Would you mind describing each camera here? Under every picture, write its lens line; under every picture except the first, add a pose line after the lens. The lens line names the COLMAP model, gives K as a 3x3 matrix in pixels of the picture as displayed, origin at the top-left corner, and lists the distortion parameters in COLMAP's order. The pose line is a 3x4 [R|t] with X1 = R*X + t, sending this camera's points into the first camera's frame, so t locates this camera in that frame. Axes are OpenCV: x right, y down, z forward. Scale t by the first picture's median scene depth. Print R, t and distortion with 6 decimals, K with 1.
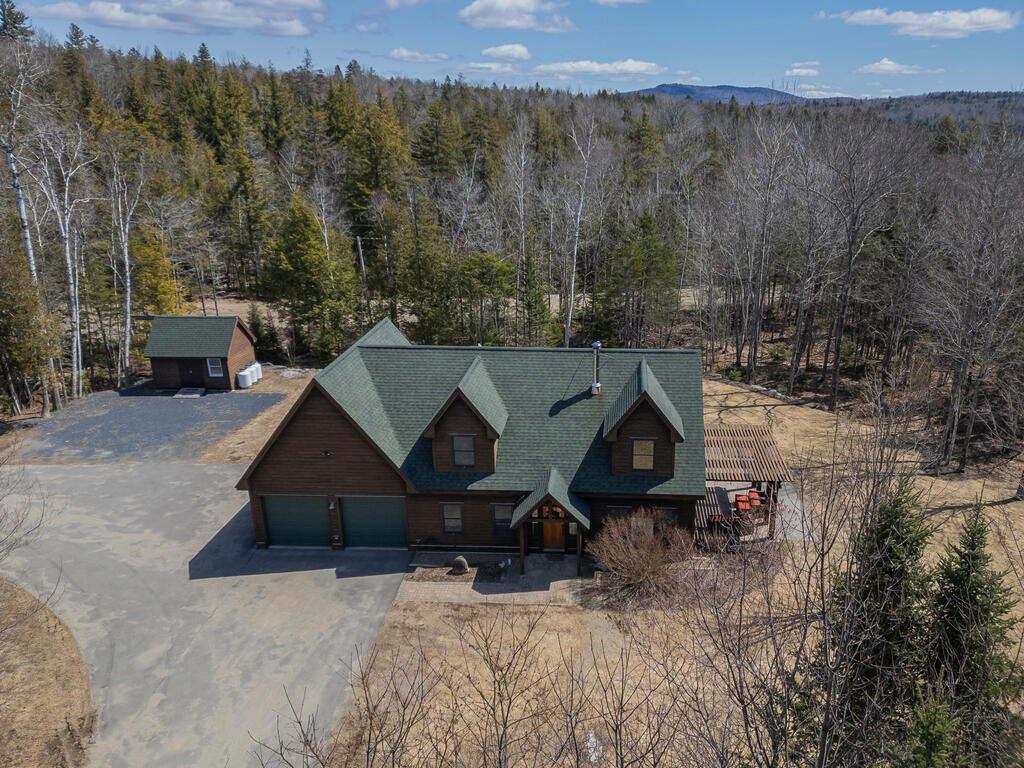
lens RADIAL K [[766.0, 0, 592.1], [0, 766.0, 379.5], [0, 0, 1]] dist [0.057457, -0.027392]
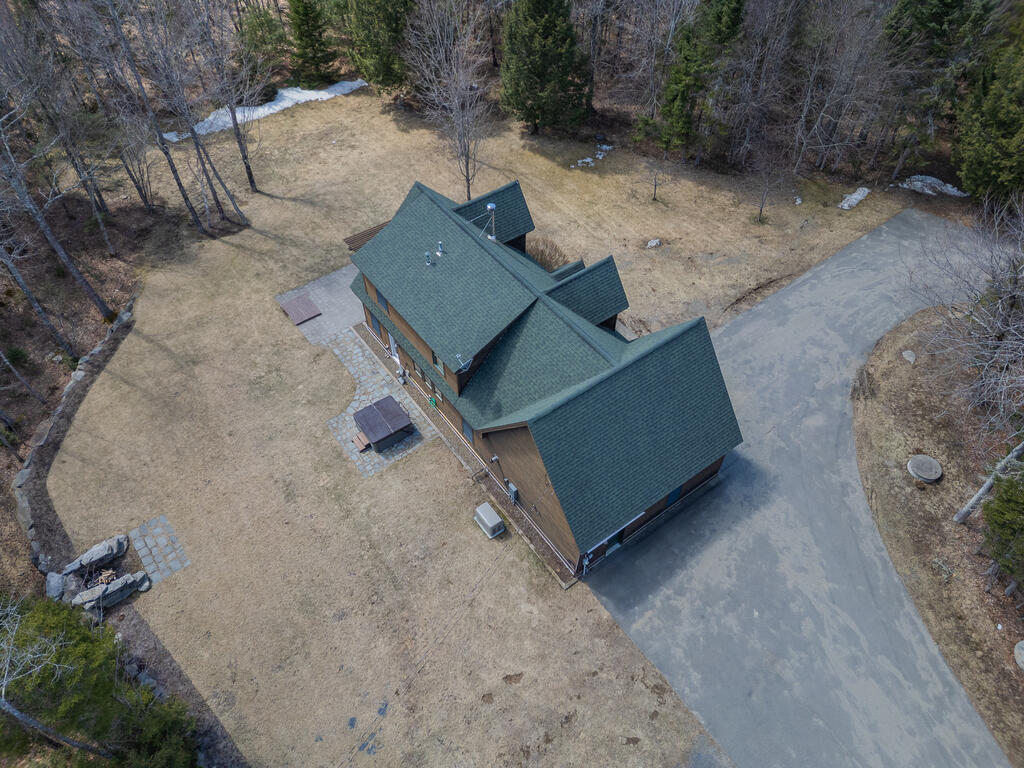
lens RADIAL K [[711.3, 0, 508.6], [0, 711.3, 384.2], [0, 0, 1]] dist [0.054909, -0.041295]
pose [[-0.624061, -0.606523, 0.492623, -0.677062], [0.252855, 0.439777, 0.861778, -0.817397], [-0.739332, 0.662364, -0.121085, 1.265116]]
